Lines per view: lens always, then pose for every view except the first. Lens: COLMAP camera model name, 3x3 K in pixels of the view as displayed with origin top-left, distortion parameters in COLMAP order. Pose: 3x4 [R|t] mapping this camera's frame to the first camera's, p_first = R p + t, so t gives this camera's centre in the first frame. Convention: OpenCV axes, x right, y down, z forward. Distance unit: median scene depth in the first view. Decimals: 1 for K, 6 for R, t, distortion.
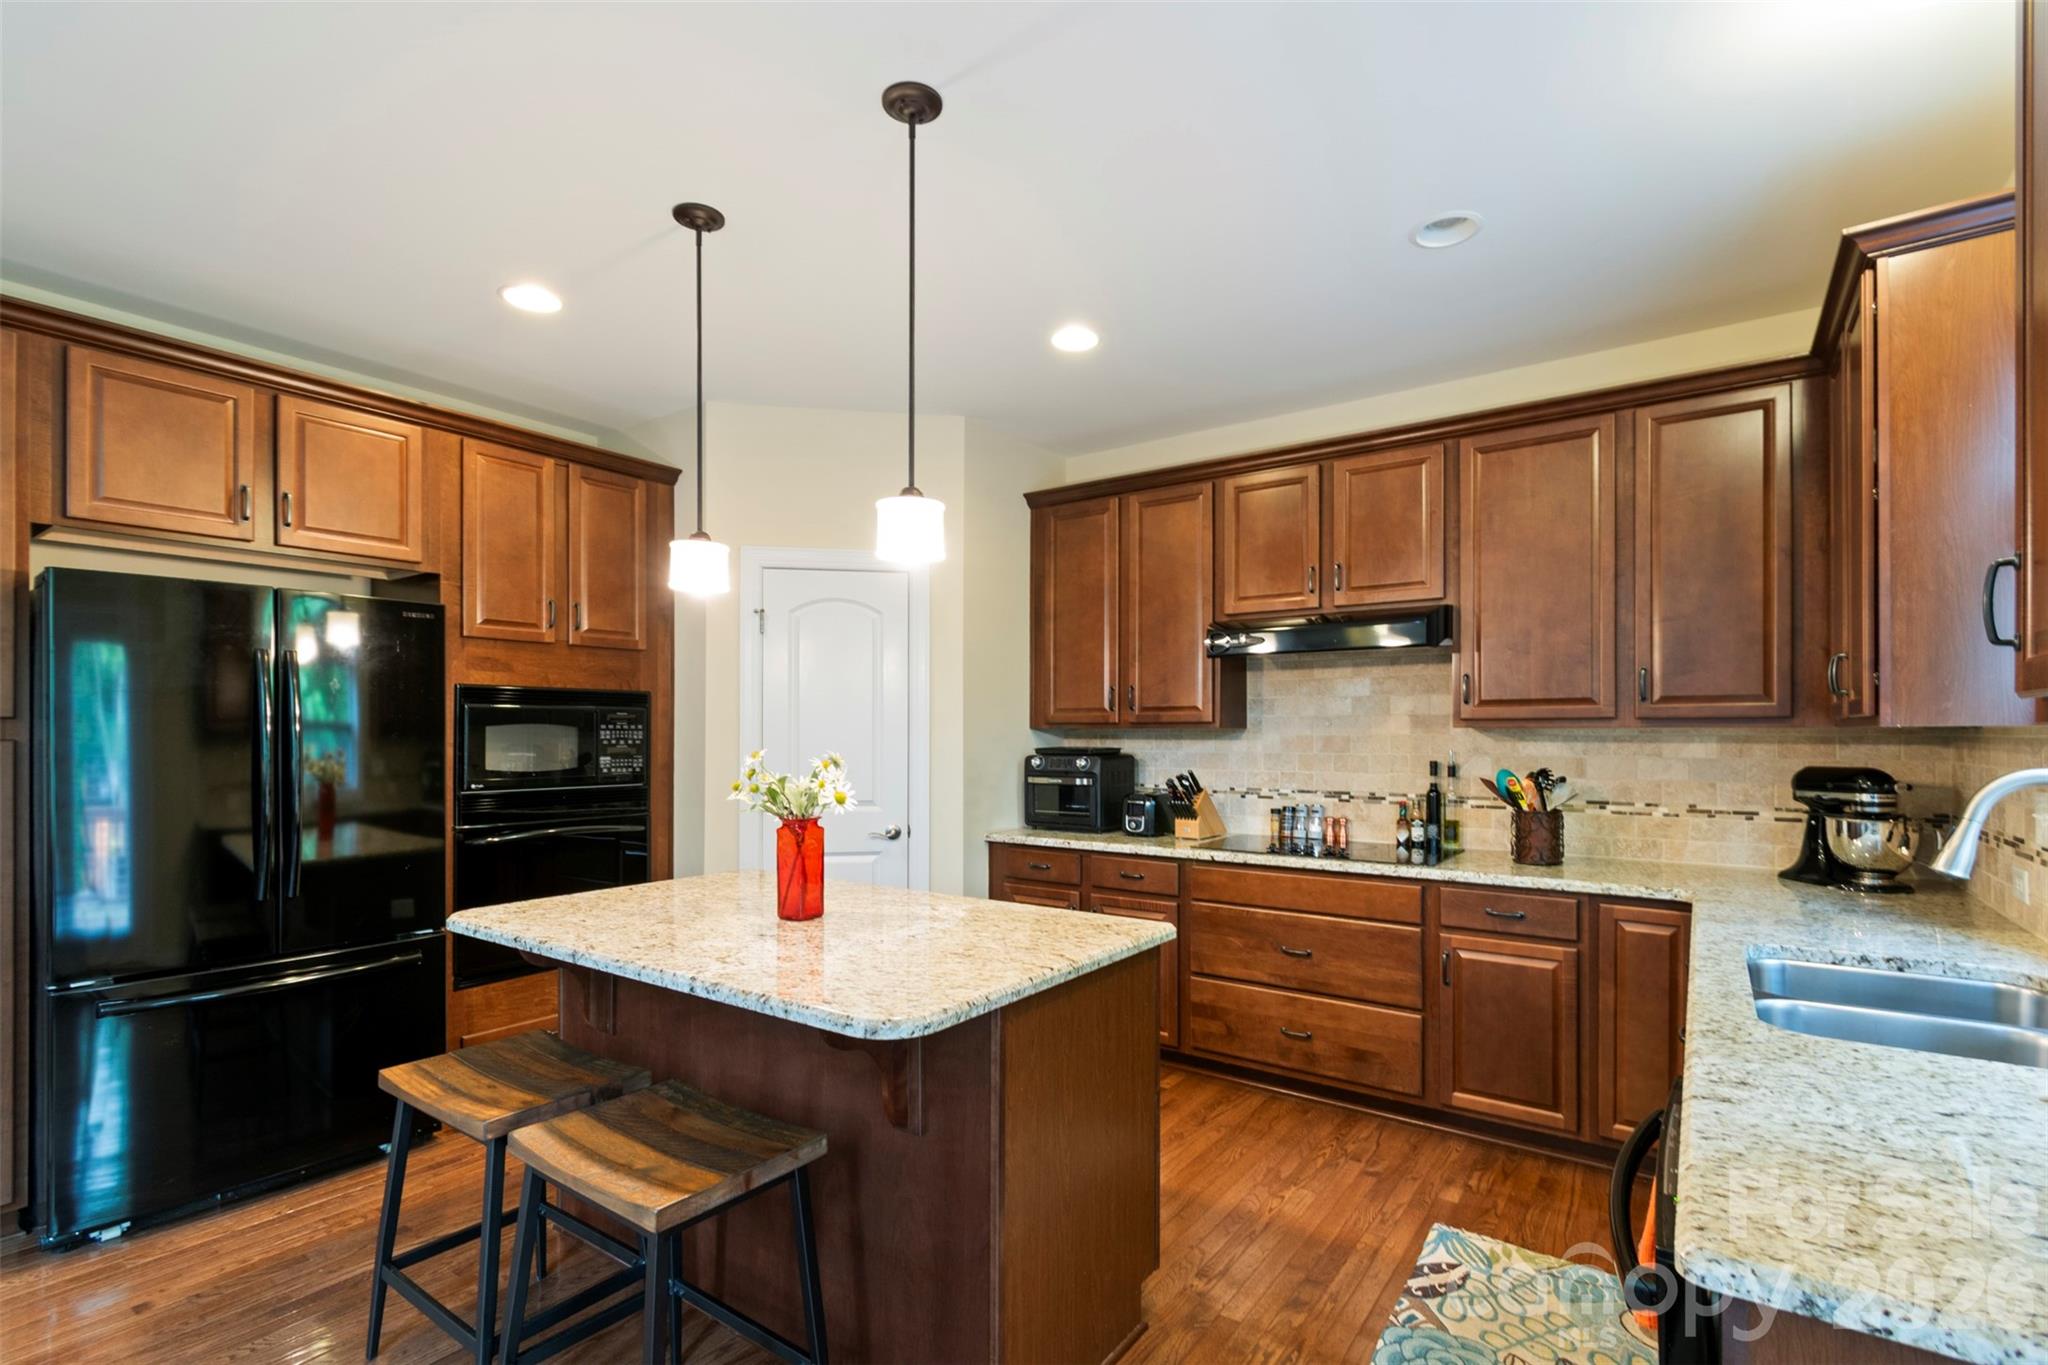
lens RADIAL K [[927.1, 0, 1020.1], [0, 927.1, 727.4], [0, 0, 1]] dist [0.005448, -0.000953]
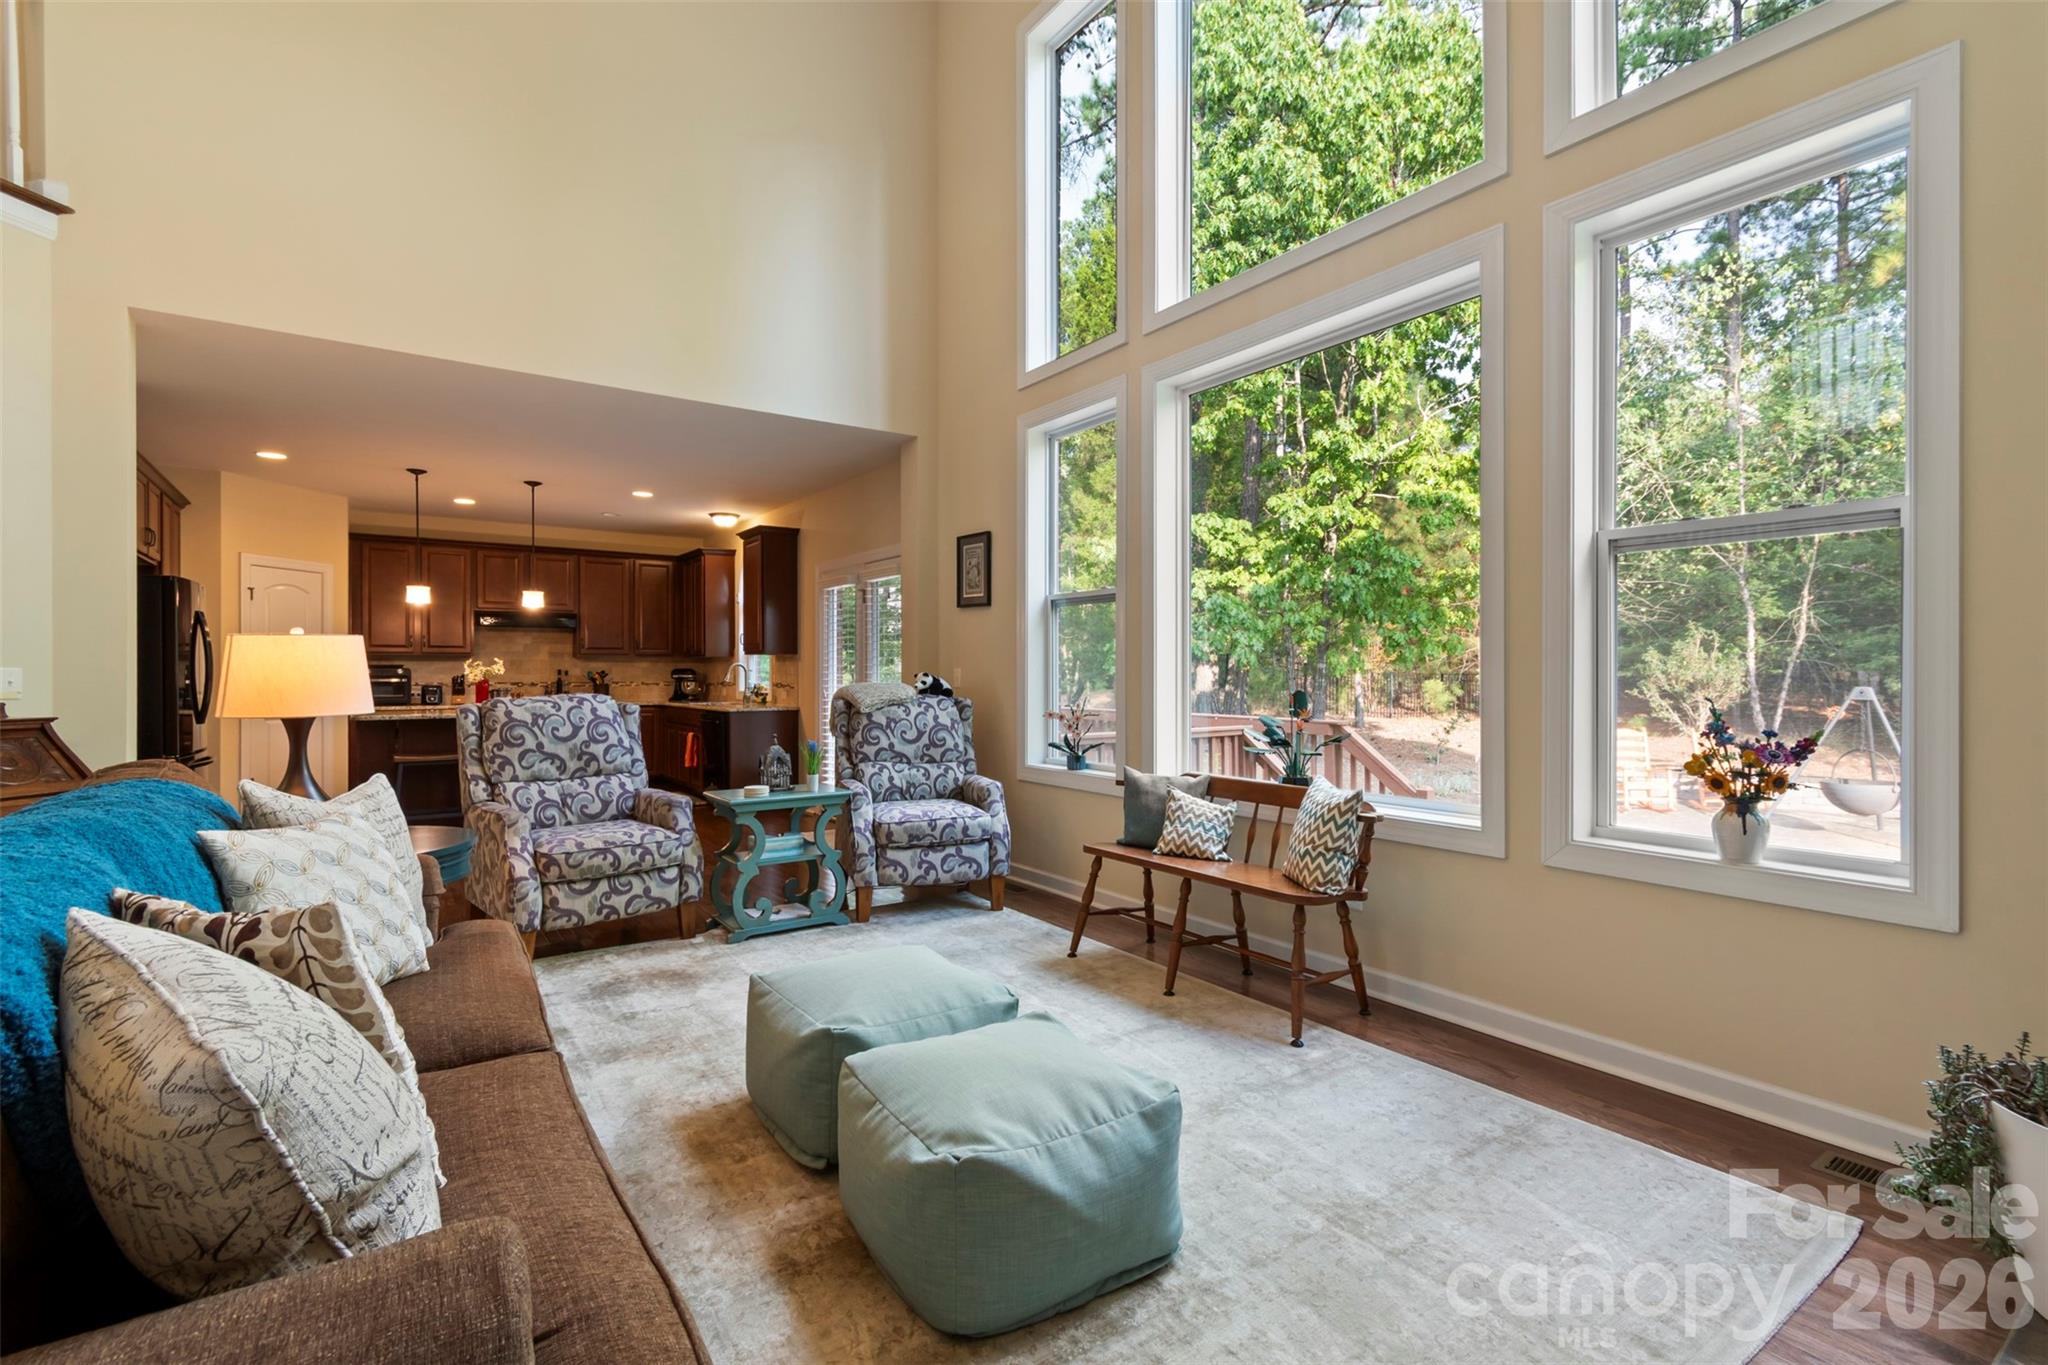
lens RADIAL K [[927.1, 0, 1025.6], [0, 927.1, 676.3], [0, 0, 1]] dist [0.005448, -0.000953]
pose [[0.313541, -0.002624, 0.949571, -1.663910], [-0.003170, 0.999988, 0.003810, 0.042019], [-0.949569, -0.004204, 0.313529, -1.101234]]
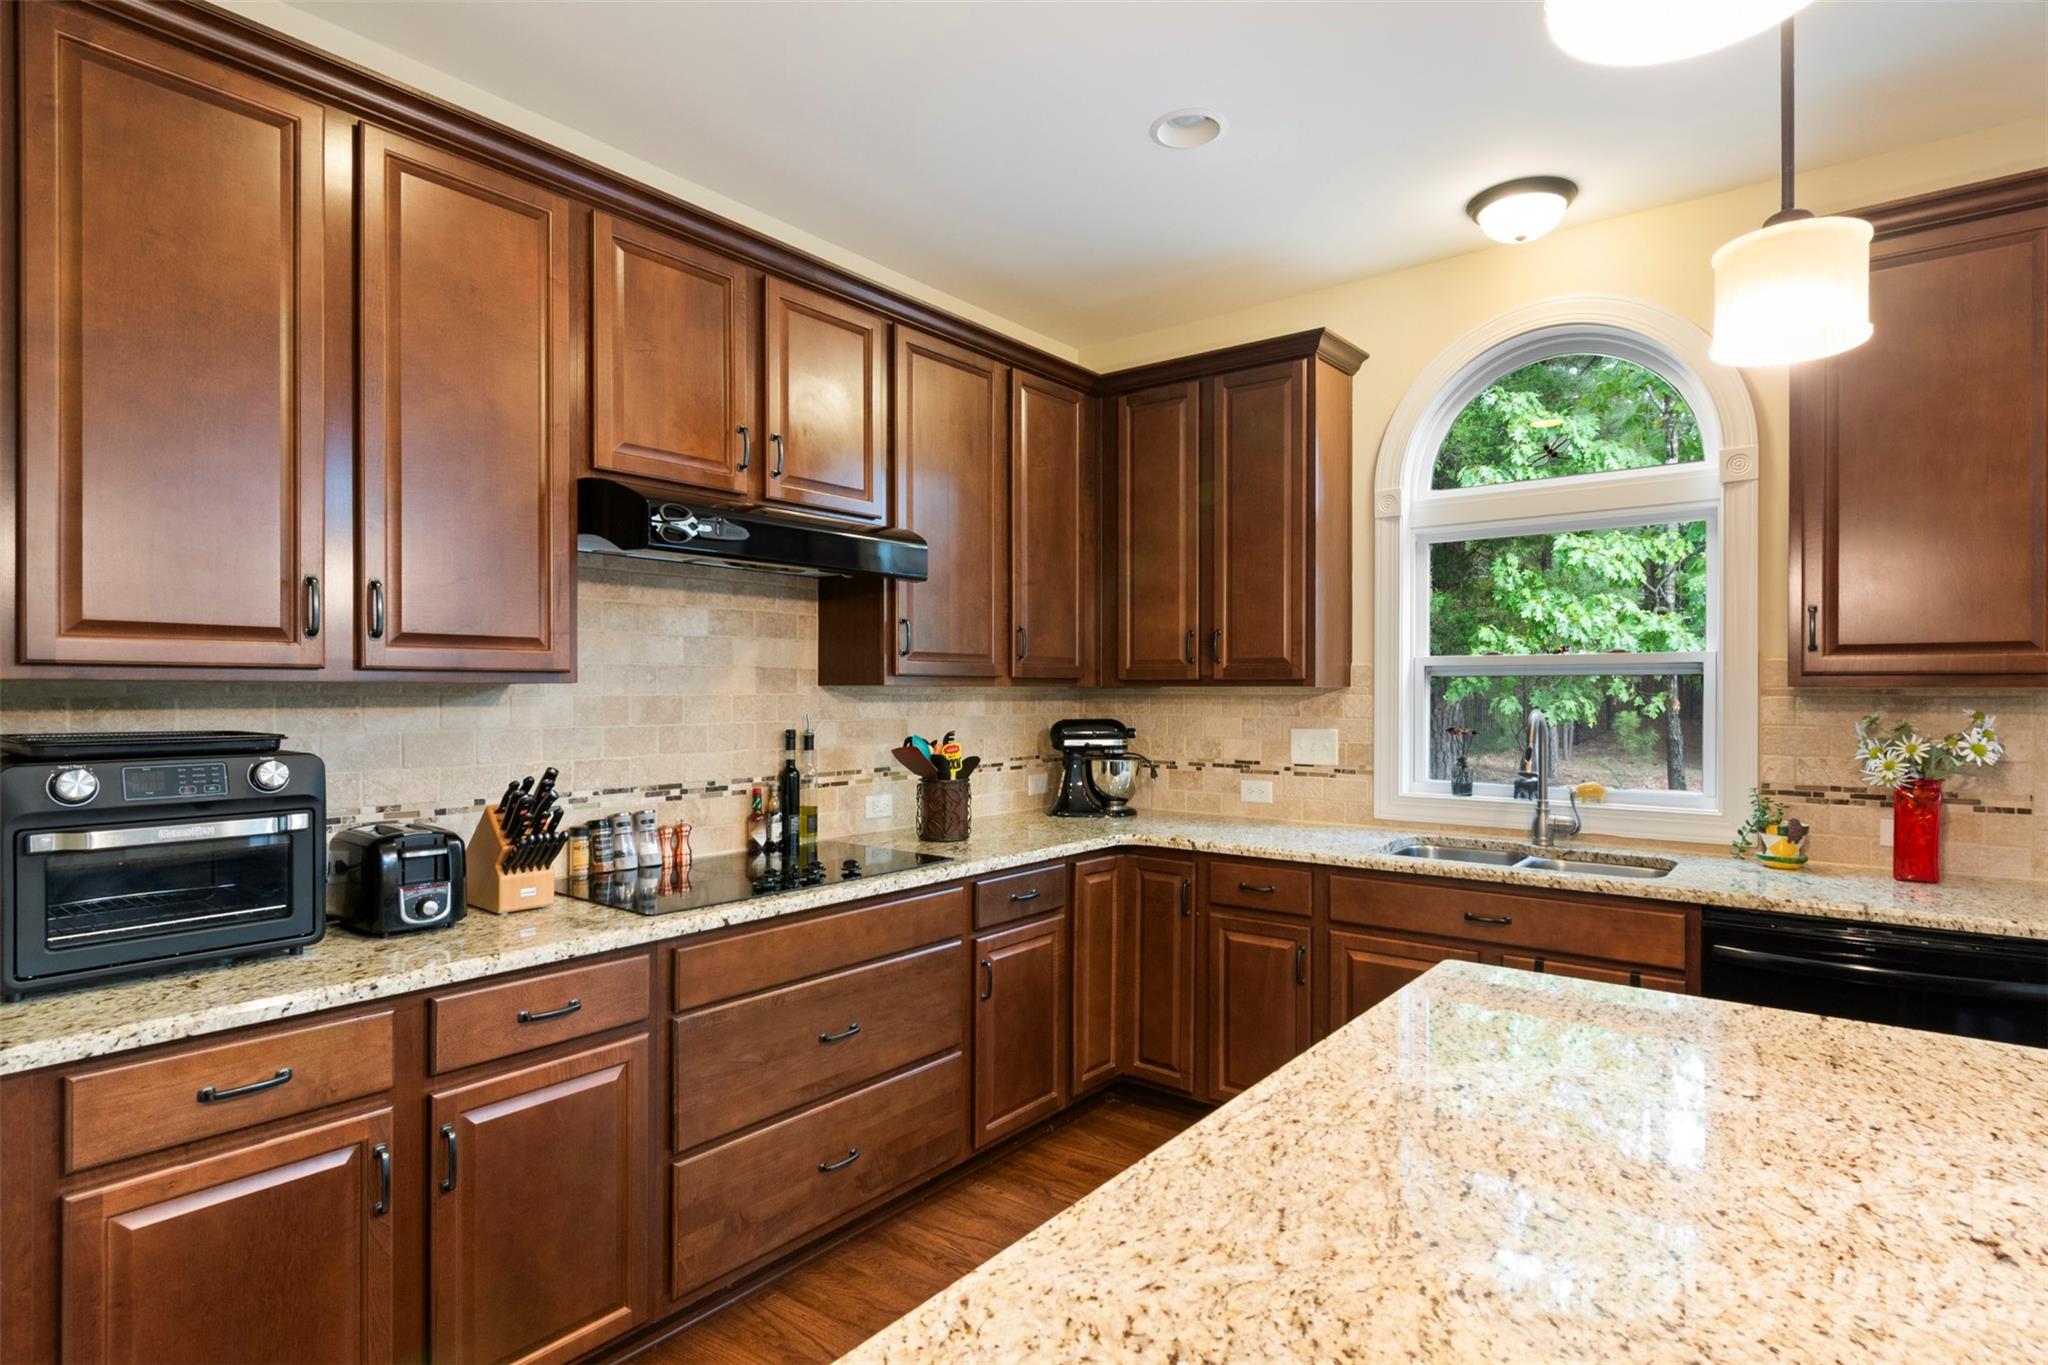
lens RADIAL K [[1061.8, 0, 1037.7], [0, 1061.8, 690.8], [0, 0, 1]] dist [0.002797, -0.001608]
pose [[0.025149, -0.000135, 0.999684, -0.401630], [-0.005810, 0.999983, 0.000281, 0.003743], [-0.999667, -0.005815, 0.025148, 0.785234]]
